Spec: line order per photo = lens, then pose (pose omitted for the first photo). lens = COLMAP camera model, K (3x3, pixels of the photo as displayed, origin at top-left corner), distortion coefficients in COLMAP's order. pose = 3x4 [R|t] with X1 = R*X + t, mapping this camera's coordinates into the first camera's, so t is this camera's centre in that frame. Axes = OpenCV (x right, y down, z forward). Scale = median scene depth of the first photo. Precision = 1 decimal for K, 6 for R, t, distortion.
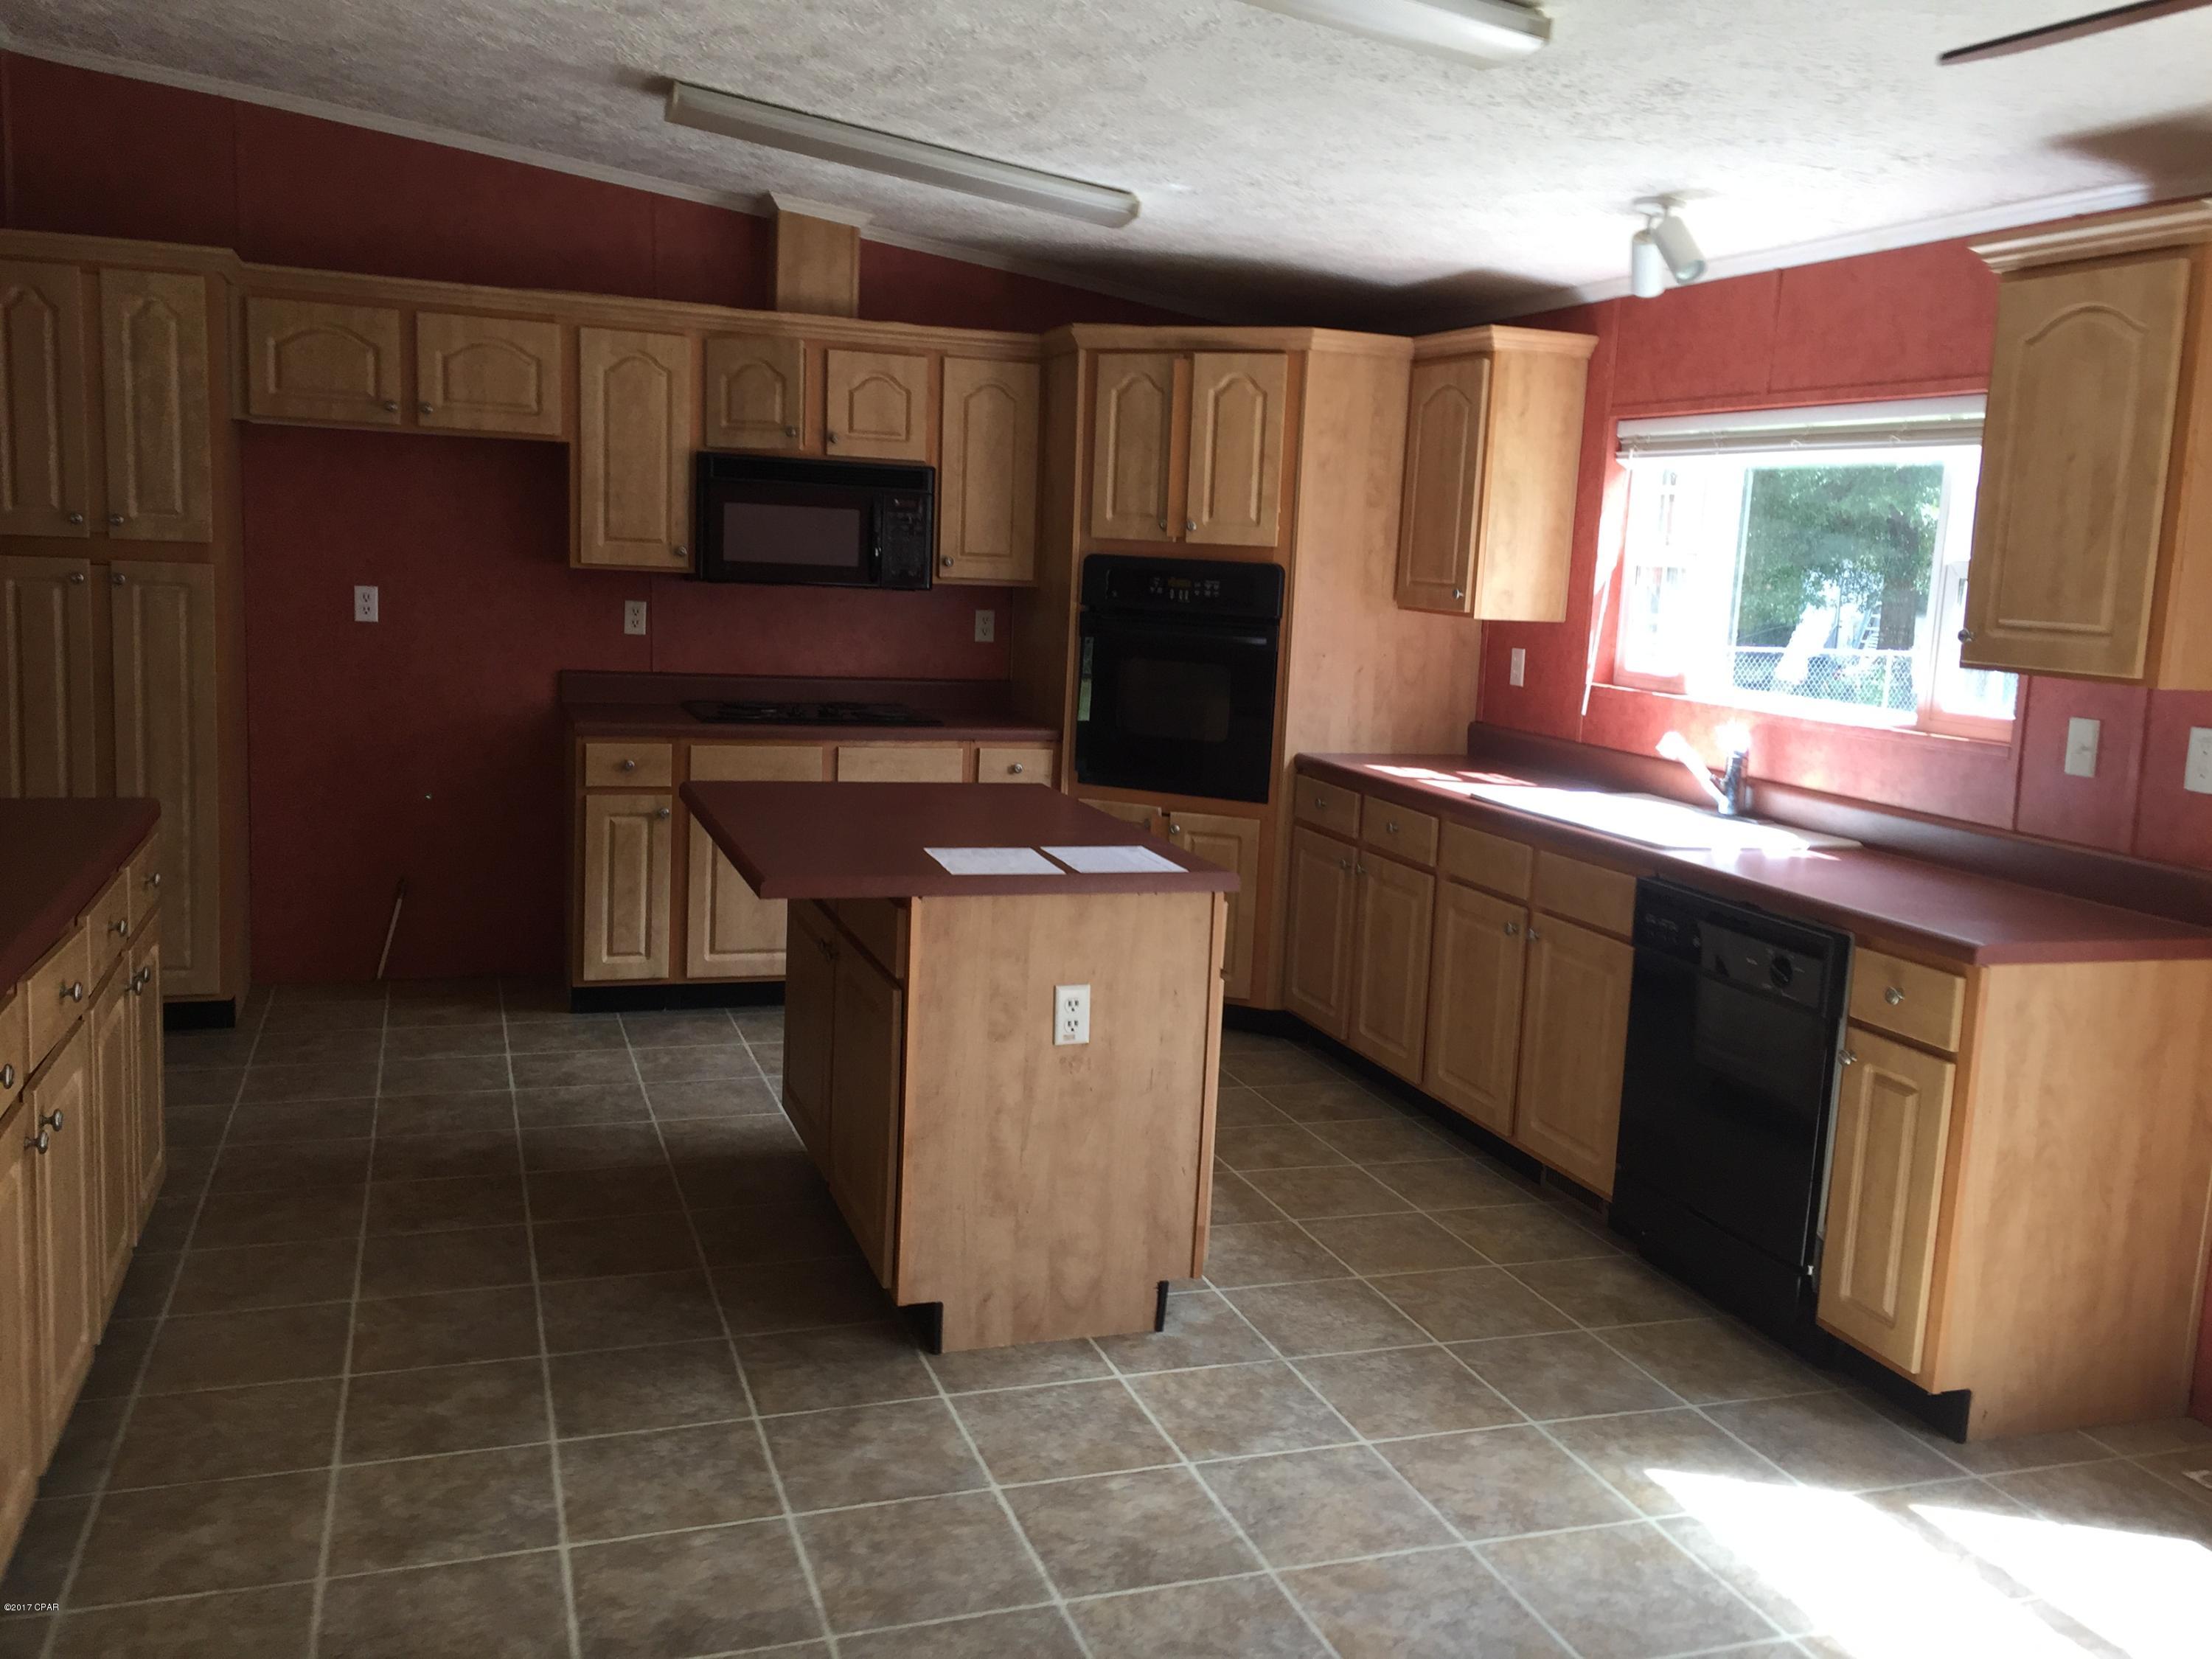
lens RADIAL K [[1878.2, 0, 1118.3], [0, 1878.2, 790.1], [0, 0, 1]] dist [0.069845, -0.069733]
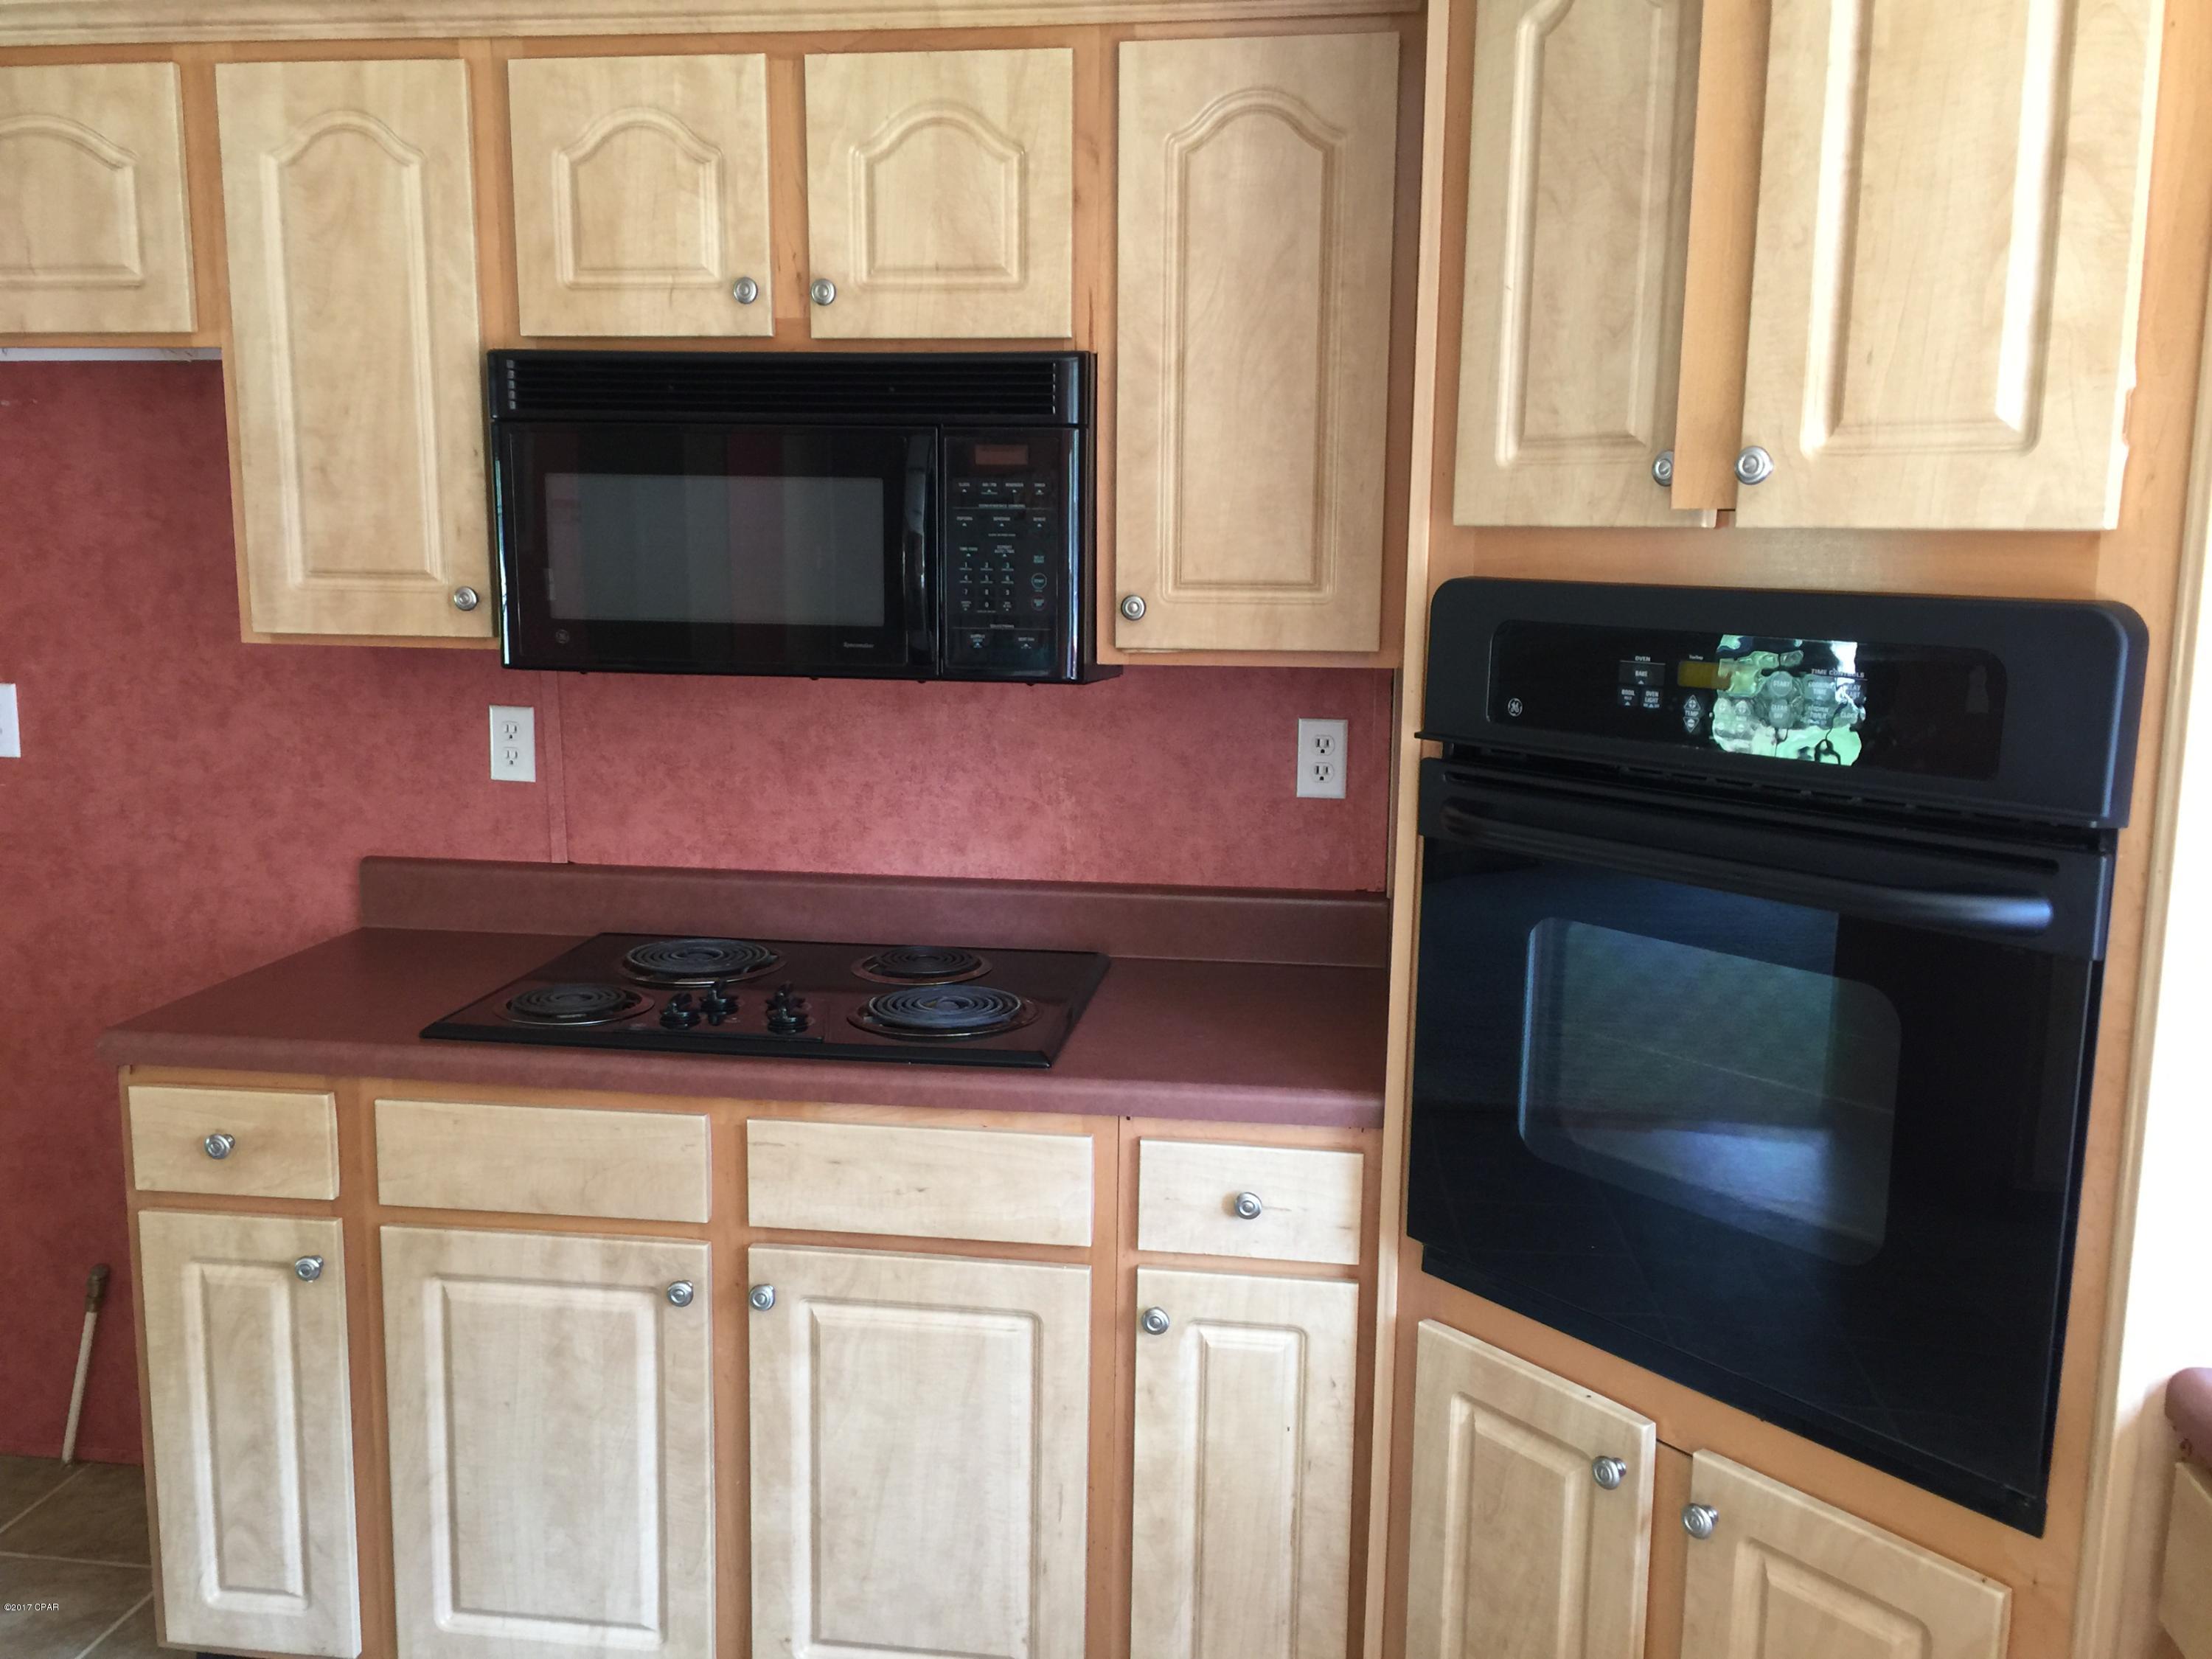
lens RADIAL K [[1895.2, 0, 1068.3], [0, 1895.2, 837.3], [0, 0, 1]] dist [0.032531, -0.004873]
pose [[0.884289, 0.037983, -0.465392, 0.086610], [-0.030014, 0.999249, 0.024524, -0.098006], [0.465974, -0.007719, 0.884765, 0.766410]]
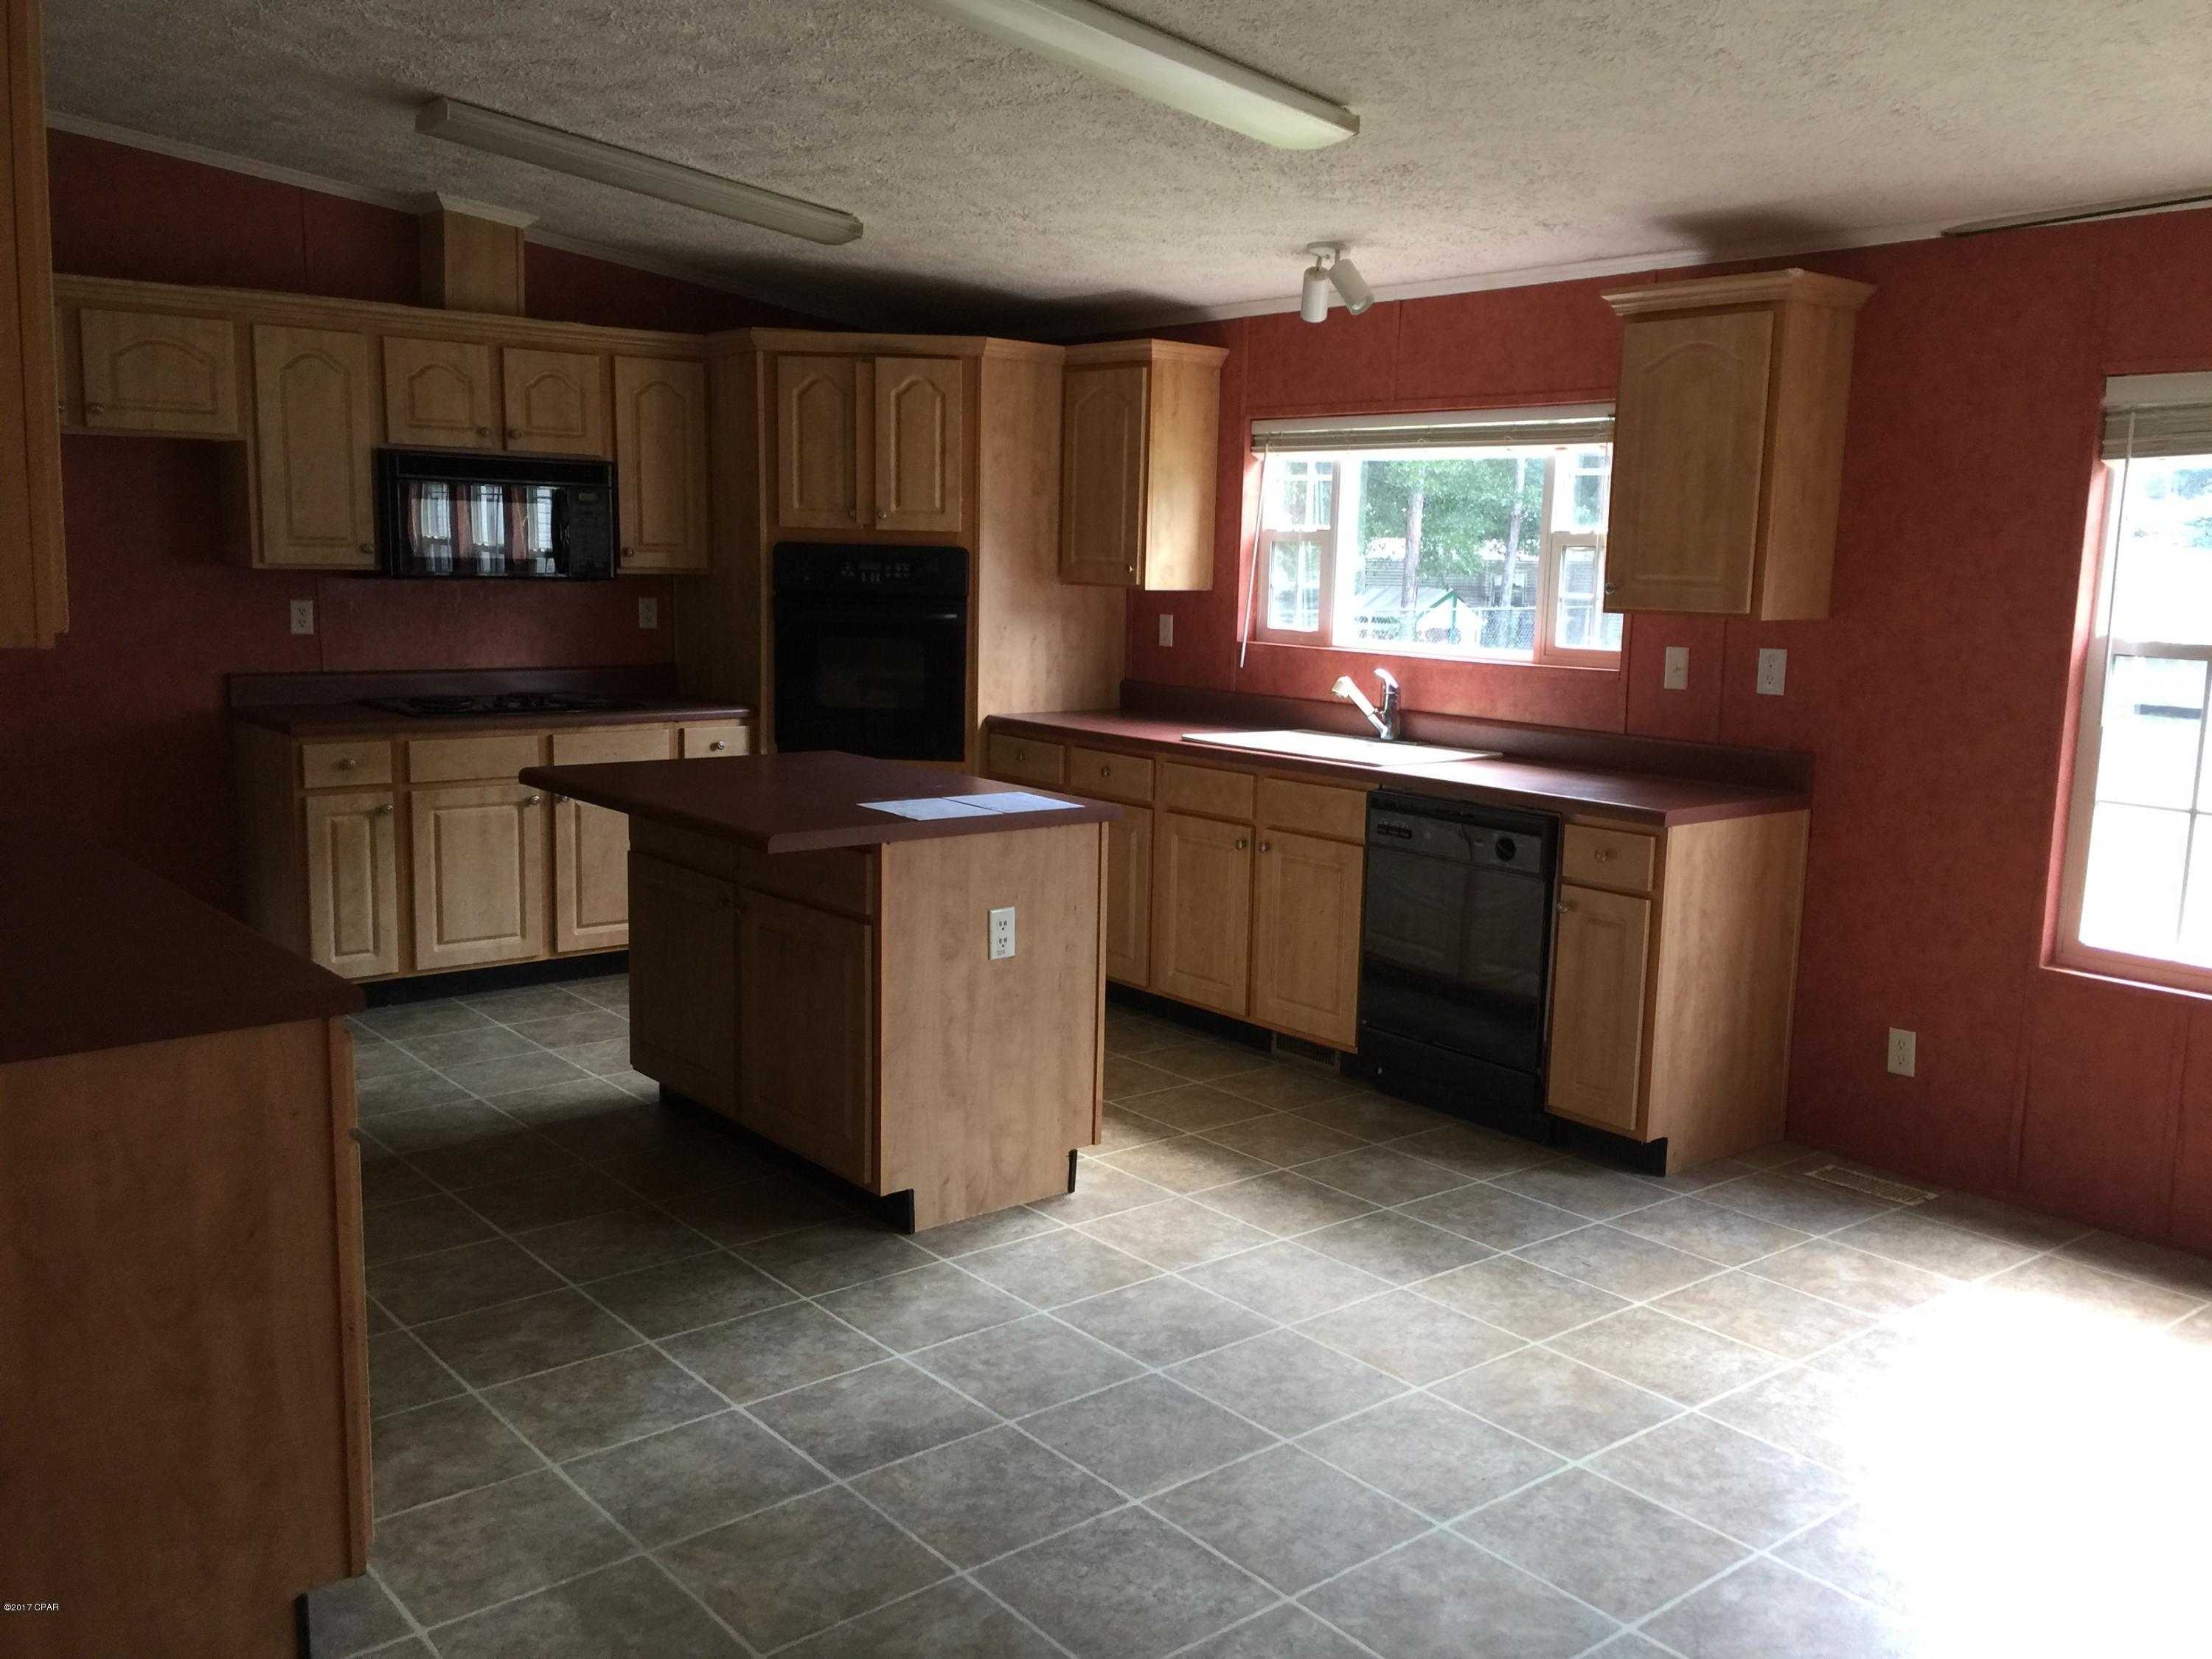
lens RADIAL K [[1850.5, 0, 1143.3], [0, 1850.5, 802.1], [0, 0, 1]] dist [0.061982, -0.078149]
pose [[0.936902, -0.073627, 0.341752, -0.215778], [0.066967, 0.997265, 0.031261, 0.004304], [-0.343119, -0.006403, 0.939270, -0.080177]]
